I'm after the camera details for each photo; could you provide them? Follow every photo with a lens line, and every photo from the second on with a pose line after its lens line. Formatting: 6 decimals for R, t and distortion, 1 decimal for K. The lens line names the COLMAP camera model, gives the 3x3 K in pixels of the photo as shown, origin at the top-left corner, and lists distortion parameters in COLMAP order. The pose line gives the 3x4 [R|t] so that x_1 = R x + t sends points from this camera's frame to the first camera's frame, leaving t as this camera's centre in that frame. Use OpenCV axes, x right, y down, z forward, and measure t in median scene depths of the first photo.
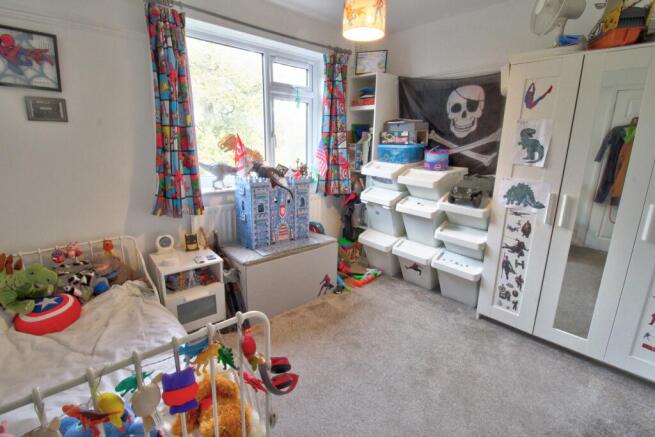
lens RADIAL K [[306.8, 0, 326.8], [0, 306.8, 214.4], [0, 0, 1]] dist [0.001577, -0.014889]
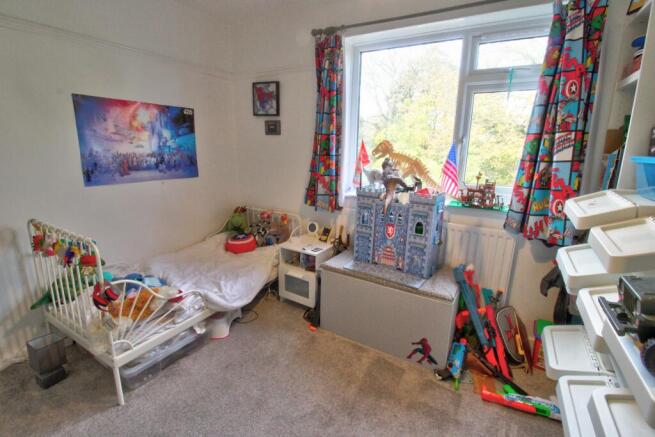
lens RADIAL K [[306.8, 0, 326.8], [0, 306.8, 214.4], [0, 0, 1]] dist [0.001577, -0.014889]
pose [[0.286223, 0.195150, -0.938079, 0.564921], [-0.234460, 0.963541, 0.128909, -0.117505], [0.929034, 0.183045, 0.321542, 0.554419]]
